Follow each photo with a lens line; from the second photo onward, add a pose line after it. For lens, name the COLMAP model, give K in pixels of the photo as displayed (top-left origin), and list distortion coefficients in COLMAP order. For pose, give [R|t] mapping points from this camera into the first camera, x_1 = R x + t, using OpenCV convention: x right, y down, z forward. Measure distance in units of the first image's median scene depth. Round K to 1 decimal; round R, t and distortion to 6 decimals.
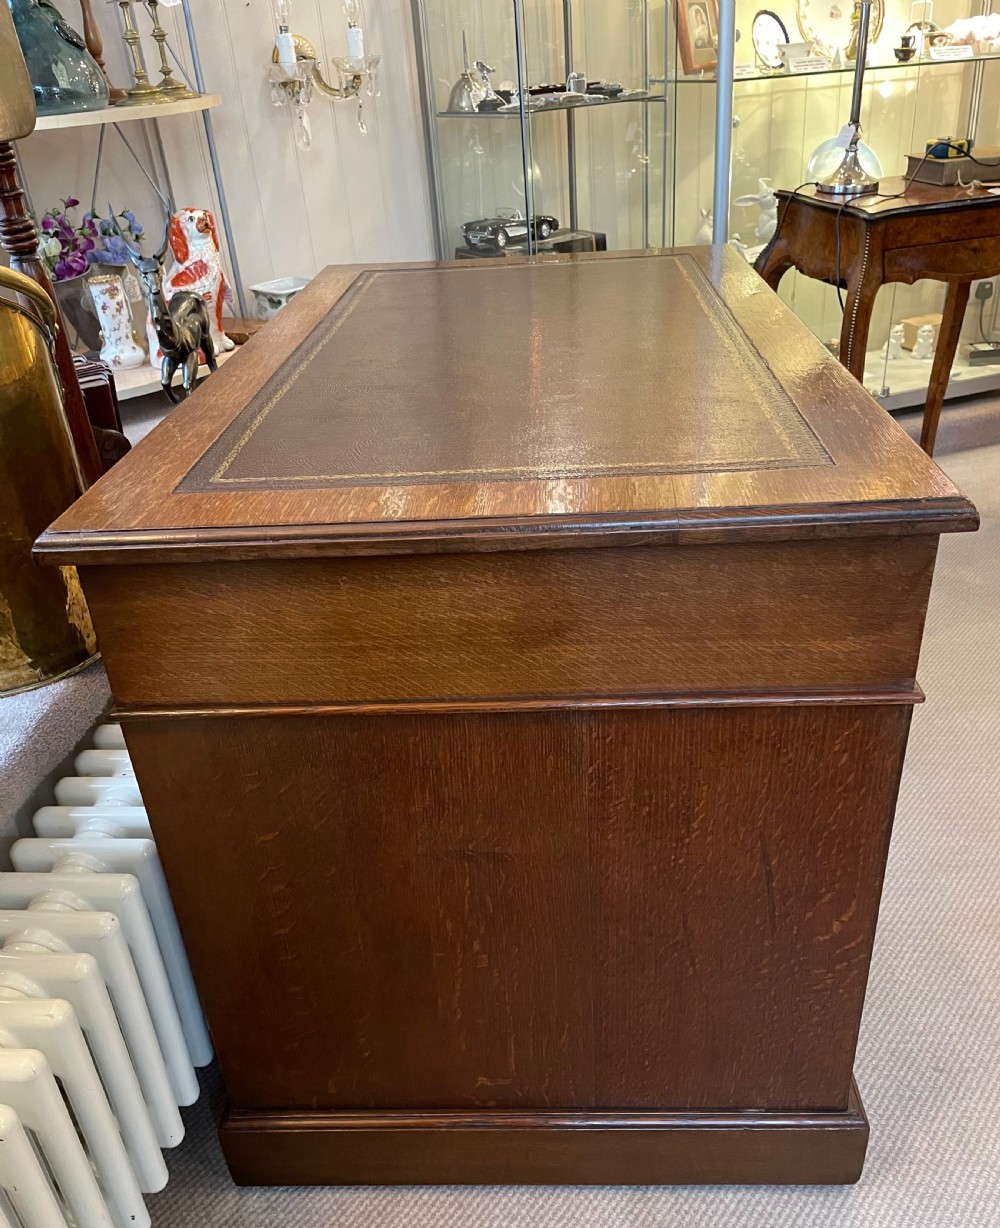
lens RADIAL K [[1032.0, 0, 500.7], [0, 1032.0, 695.0], [0, 0, 1]] dist [0.017244, -0.000014]
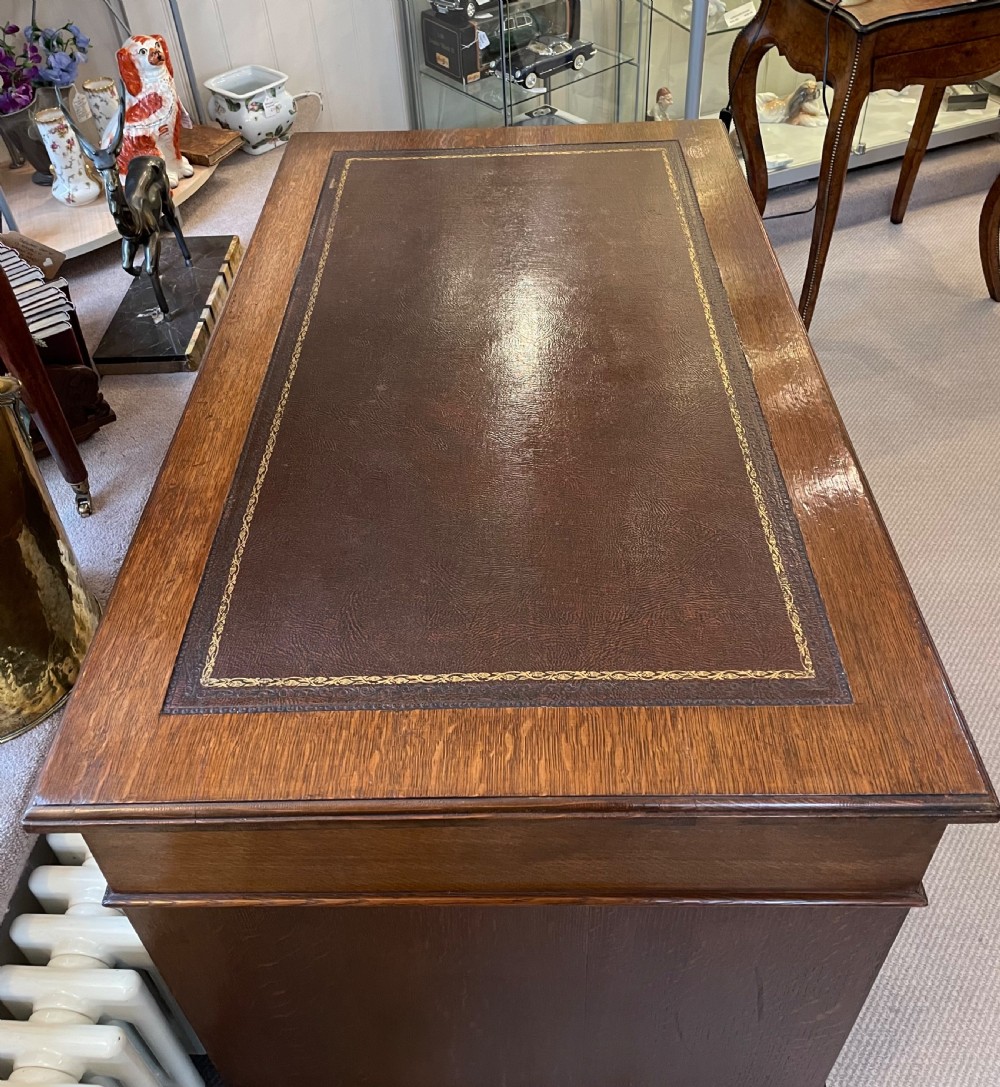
lens RADIAL K [[992.2, 0, 475.1], [0, 992.2, 374.7], [0, 0, 1]] dist [0.057990, -0.070442]
pose [[0.999650, -0.004374, 0.026092, -0.034345], [0.000356, 0.988376, 0.152031, -0.428340], [-0.026454, -0.151968, 0.988031, 0.083378]]
